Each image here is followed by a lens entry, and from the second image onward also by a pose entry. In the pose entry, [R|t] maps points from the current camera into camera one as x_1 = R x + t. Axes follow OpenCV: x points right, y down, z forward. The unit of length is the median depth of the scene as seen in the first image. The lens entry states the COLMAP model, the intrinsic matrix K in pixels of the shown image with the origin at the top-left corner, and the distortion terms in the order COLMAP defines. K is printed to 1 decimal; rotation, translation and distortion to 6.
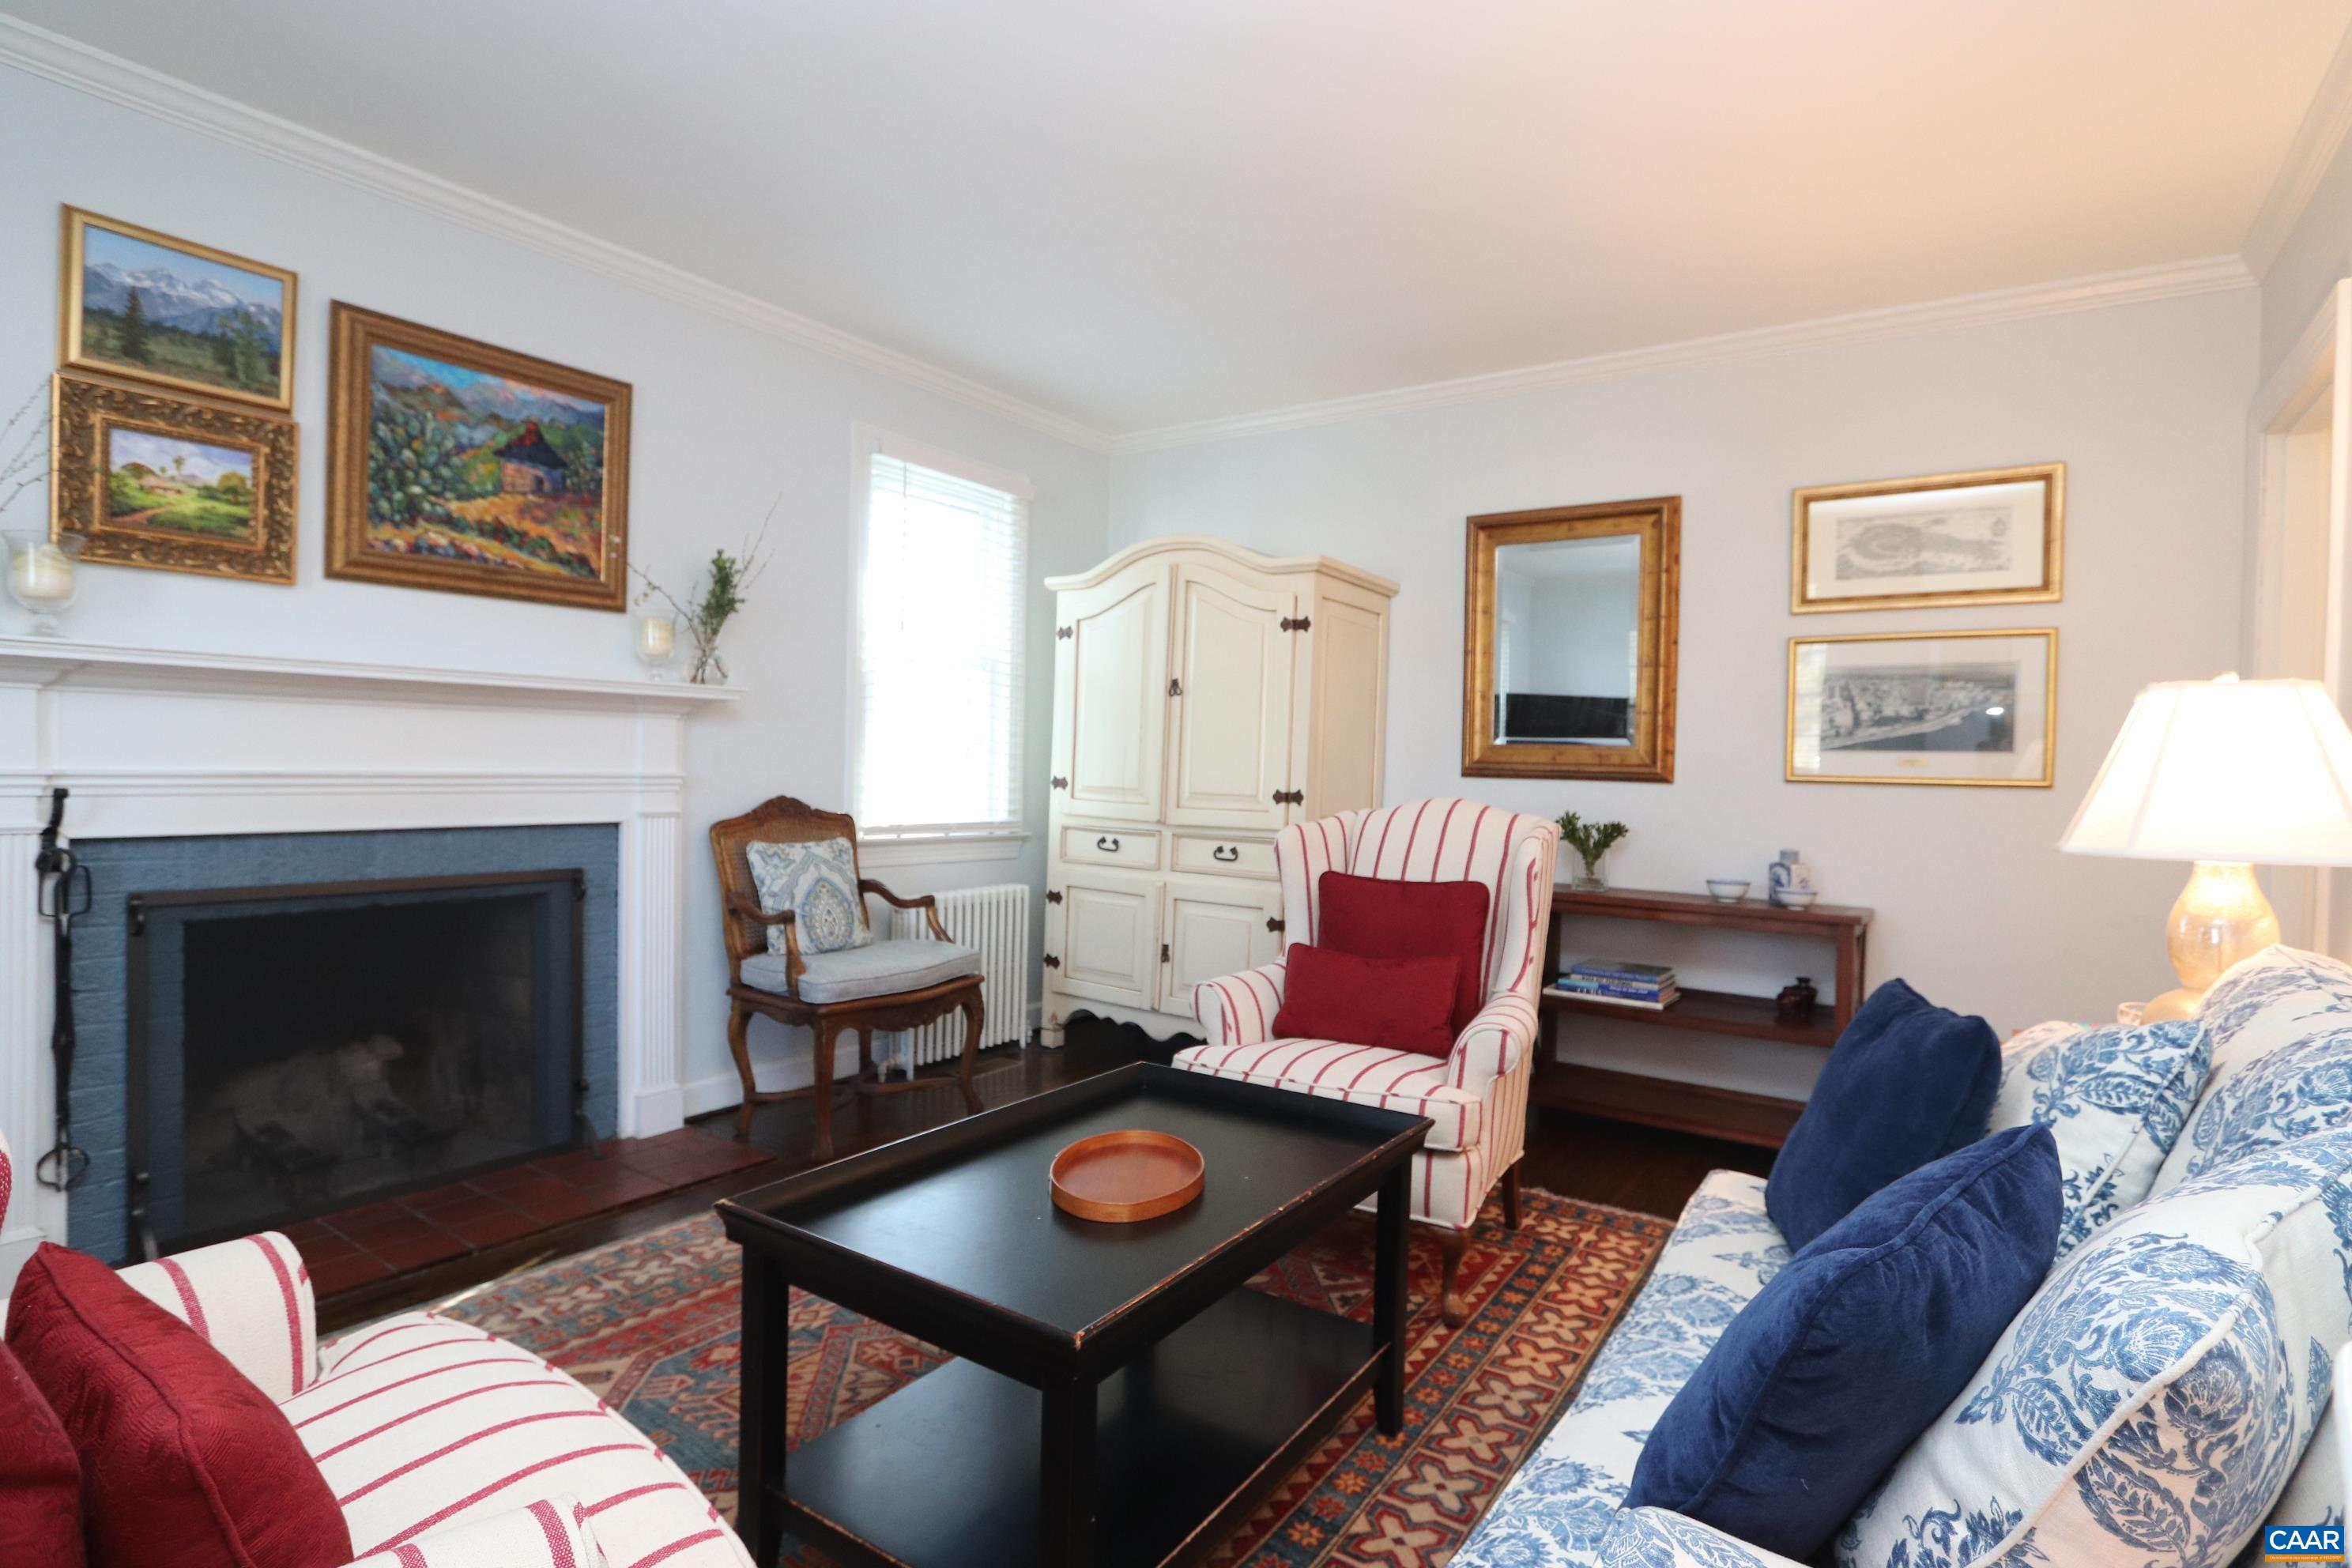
lens RADIAL K [[1195.1, 0, 1176.0], [0, 1195.1, 784.0], [0, 0, 1]] dist [-0.014114, 0.000329]
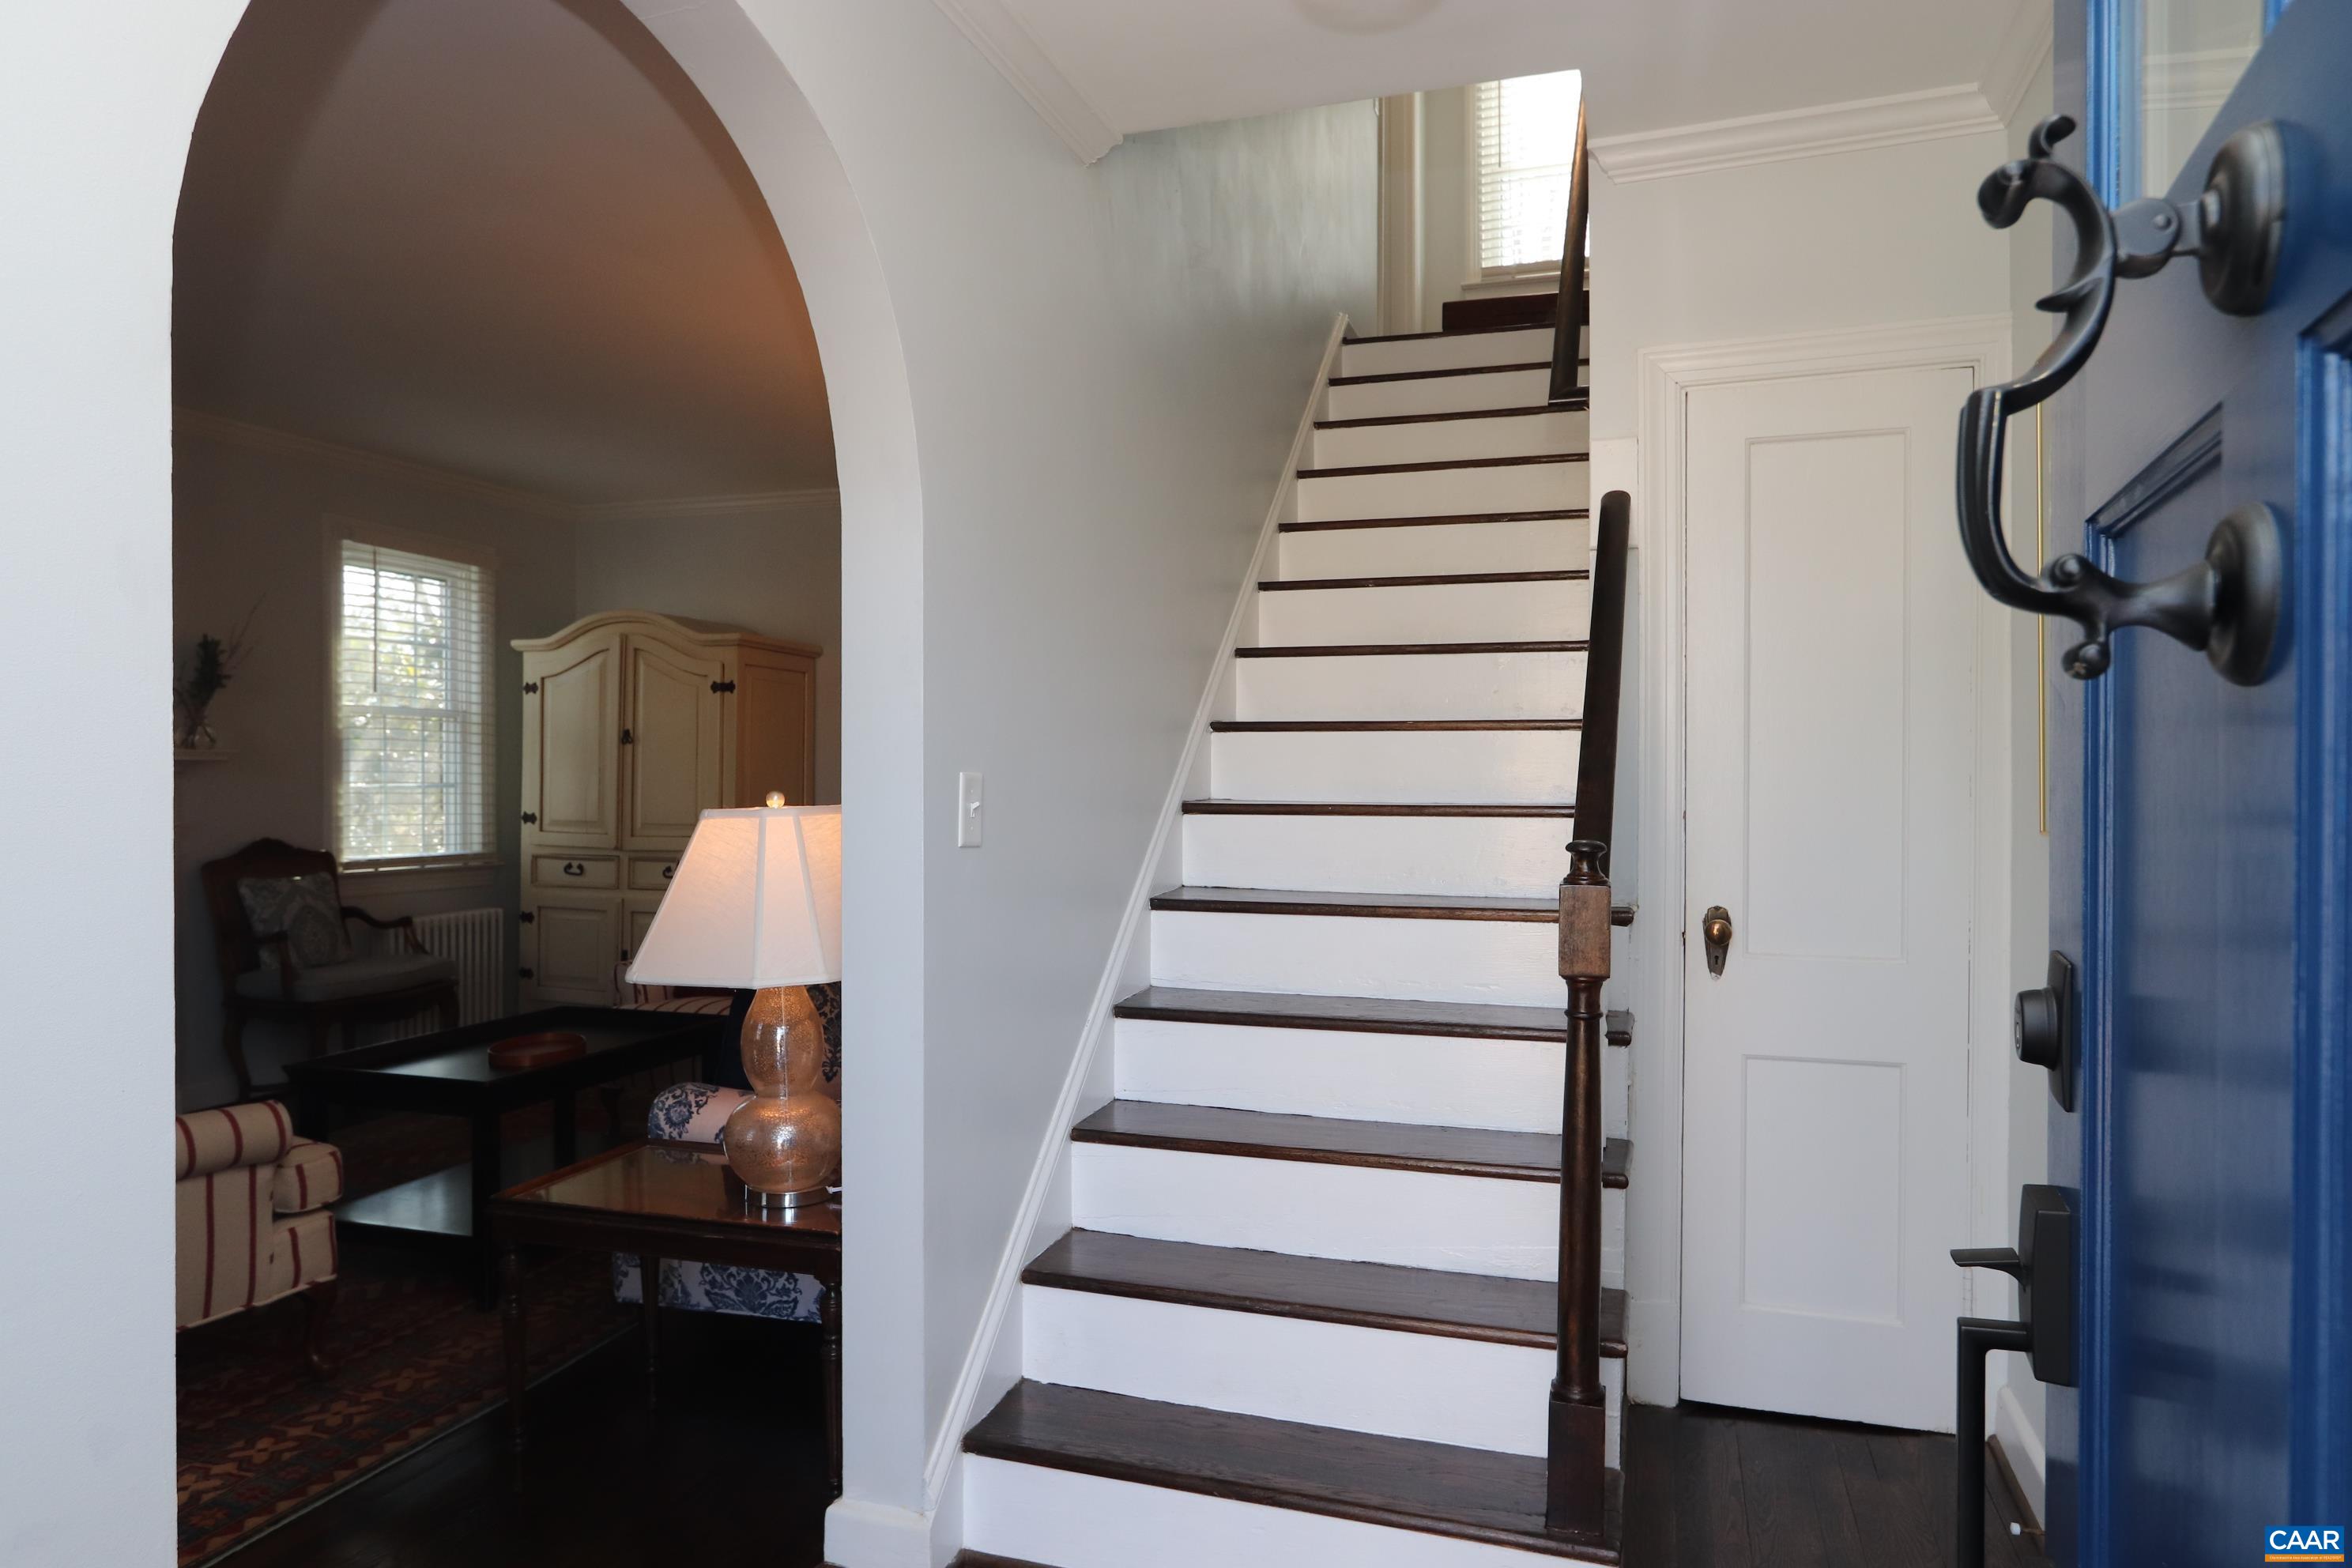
lens RADIAL K [[1457.3, 0, 1174.4], [0, 1457.3, 778.3], [0, 0, 1]] dist [-0.027975, 0.033053]
pose [[0.959675, -0.024723, 0.280023, 0.124706], [0.027726, 0.999593, -0.006766, -0.014284], [-0.279742, 0.014257, 0.959969, -0.594744]]
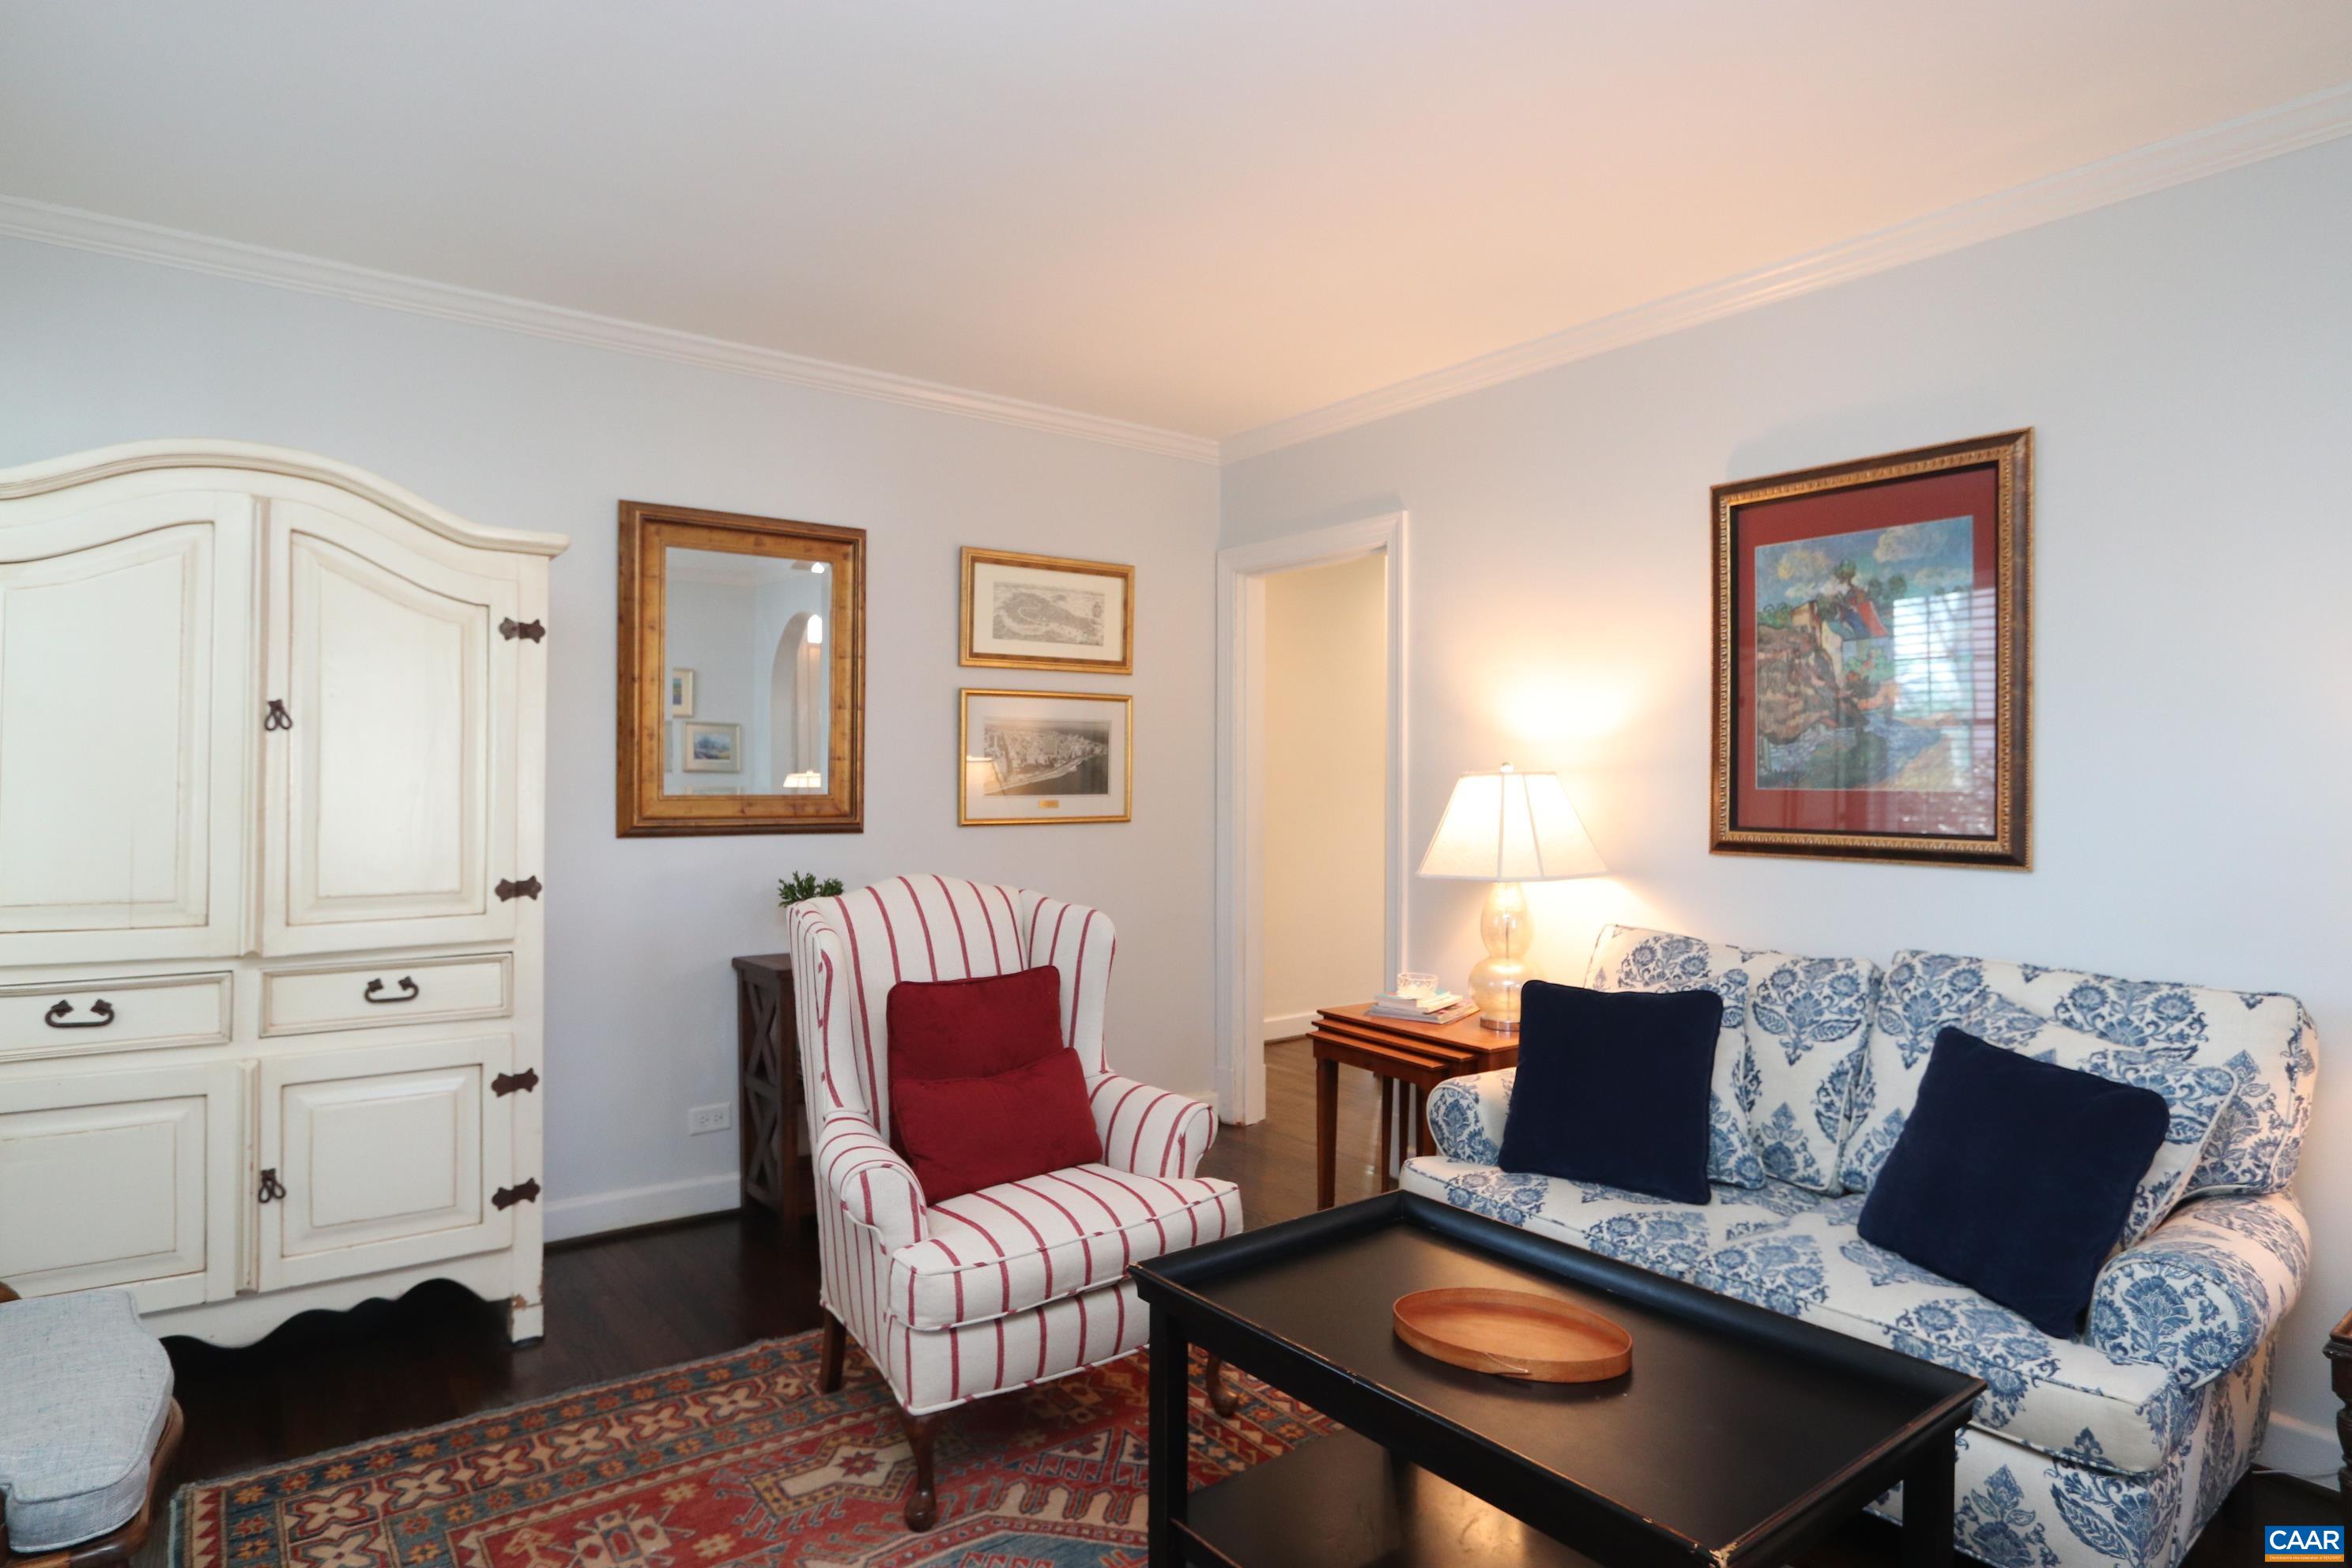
lens RADIAL K [[1348.4, 0, 1180.4], [0, 1348.4, 766.5], [0, 0, 1]] dist [-0.001413, -0.000230]
pose [[0.307924, -0.015723, 0.951281, -0.505687], [0.019524, 0.999757, 0.010205, -0.057379], [-0.951211, 0.015430, 0.308156, 0.415453]]
